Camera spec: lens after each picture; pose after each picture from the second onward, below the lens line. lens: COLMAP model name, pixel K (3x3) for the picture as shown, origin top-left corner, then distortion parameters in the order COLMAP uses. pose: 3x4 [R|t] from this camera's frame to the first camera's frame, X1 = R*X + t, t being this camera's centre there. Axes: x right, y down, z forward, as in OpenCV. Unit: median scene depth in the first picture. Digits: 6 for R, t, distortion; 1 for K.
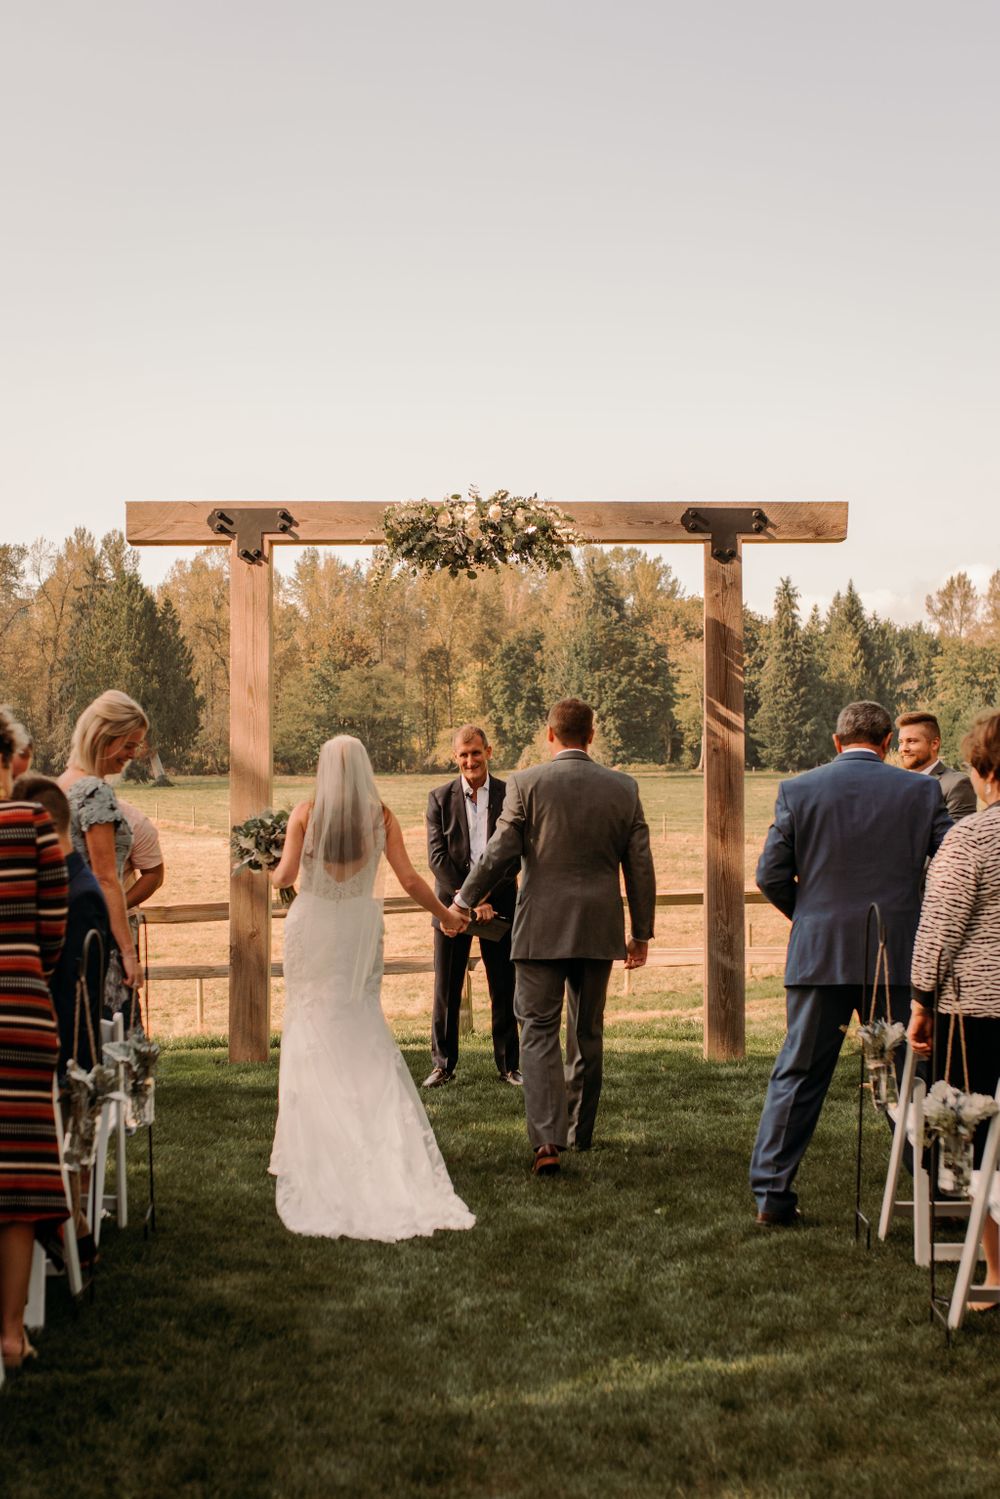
lens RADIAL K [[2114.4, 0, 474.4], [0, 2114.4, 793.6], [0, 0, 1]] dist [-0.020107, 0.130612]
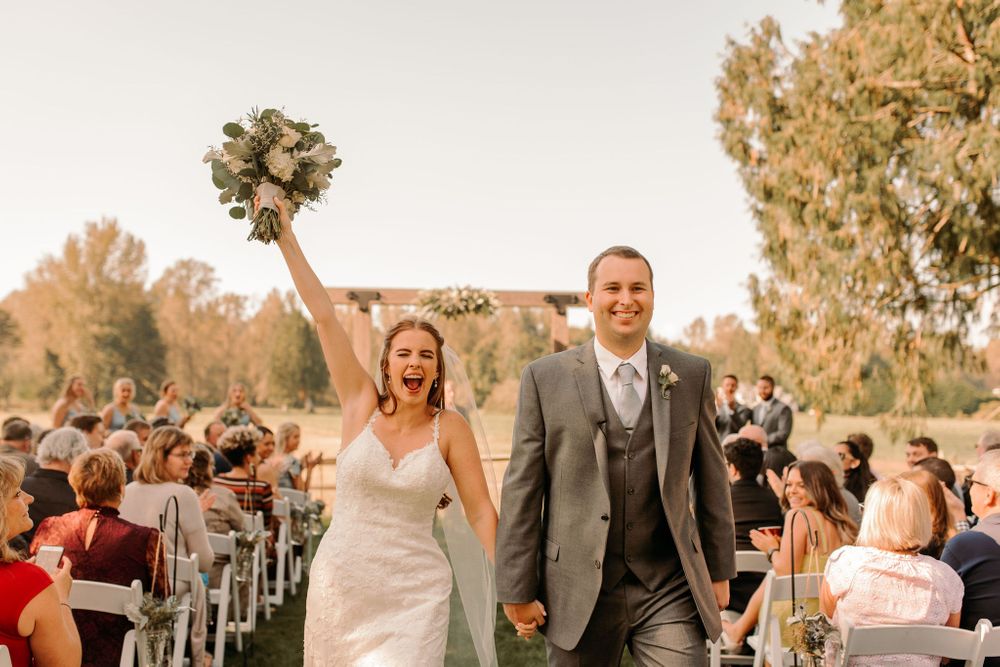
lens RADIAL K [[1160.4, 0, 498.3], [0, 1160.4, 298.8], [0, 0, 1]] dist [0.002399, 0.025453]
pose [[0.999632, 0.016457, 0.021562, 0.007900], [-0.013995, 0.993862, -0.109742, 0.007337], [-0.023236, 0.109400, 0.993726, -0.132894]]
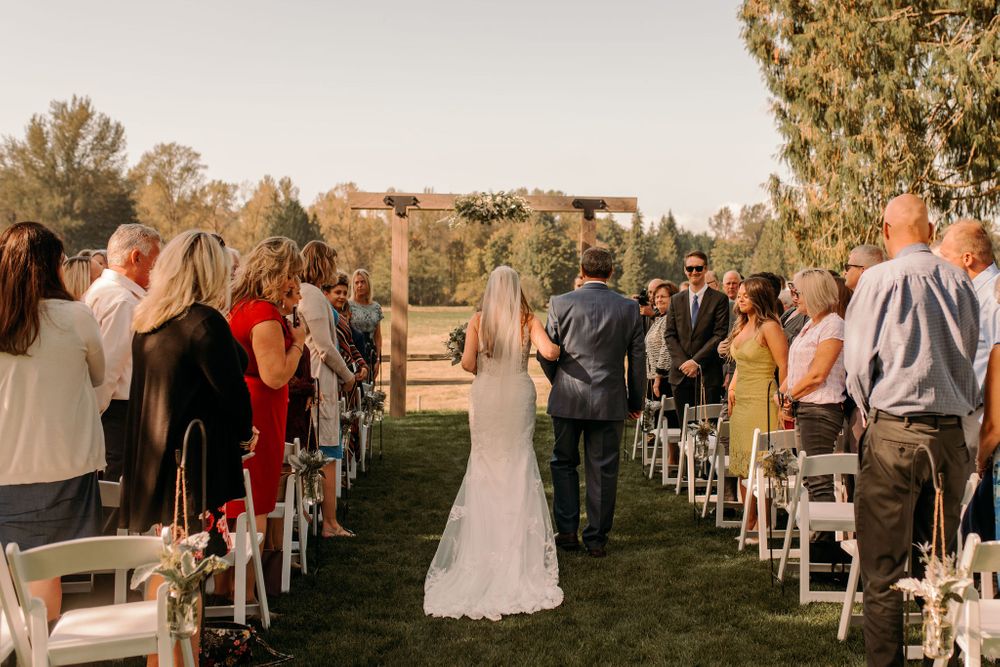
lens RADIAL K [[1410.5, 0, 644.4], [0, 1410.5, 302.5], [0, 0, 1]] dist [-0.020107, 0.130612]
pose [[0.991394, 0.008643, 0.130623, -0.015644], [-0.006498, 0.999837, -0.016835, 0.007537], [-0.130747, 0.015841, 0.991289, -0.293401]]
